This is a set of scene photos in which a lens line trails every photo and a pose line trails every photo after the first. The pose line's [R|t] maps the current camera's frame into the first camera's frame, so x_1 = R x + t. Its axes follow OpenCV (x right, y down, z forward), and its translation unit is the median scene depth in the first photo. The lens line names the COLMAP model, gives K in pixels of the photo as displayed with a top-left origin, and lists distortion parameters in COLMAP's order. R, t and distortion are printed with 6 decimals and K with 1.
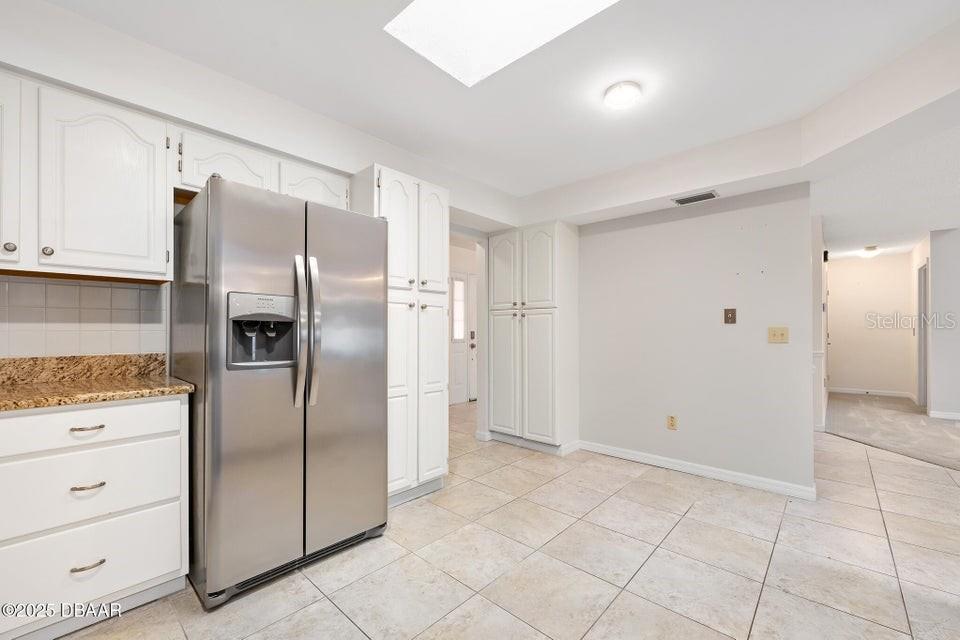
lens RADIAL K [[385.5, 0, 519.3], [0, 385.5, 331.0], [0, 0, 1]] dist [-0.001191, -0.000090]
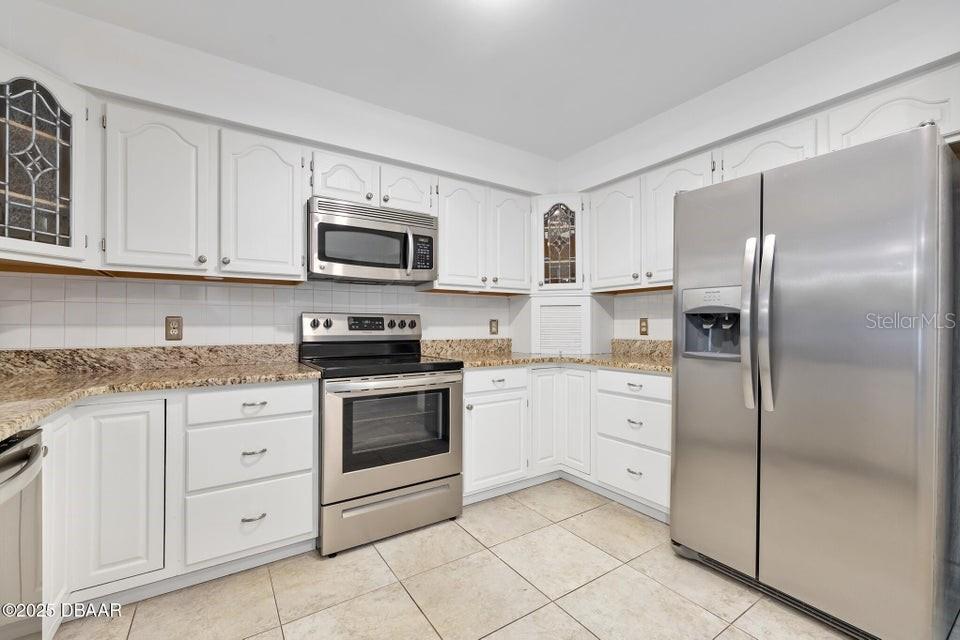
lens RADIAL K [[398.3, 0, 456.2], [0, 398.3, 323.8], [0, 0, 1]] dist [-0.001869, -0.000158]
pose [[-0.315486, -0.004989, -0.948917, 0.538576], [0.000964, 0.999984, -0.005579, 0.006867], [0.948930, -0.002675, -0.315476, 0.662892]]
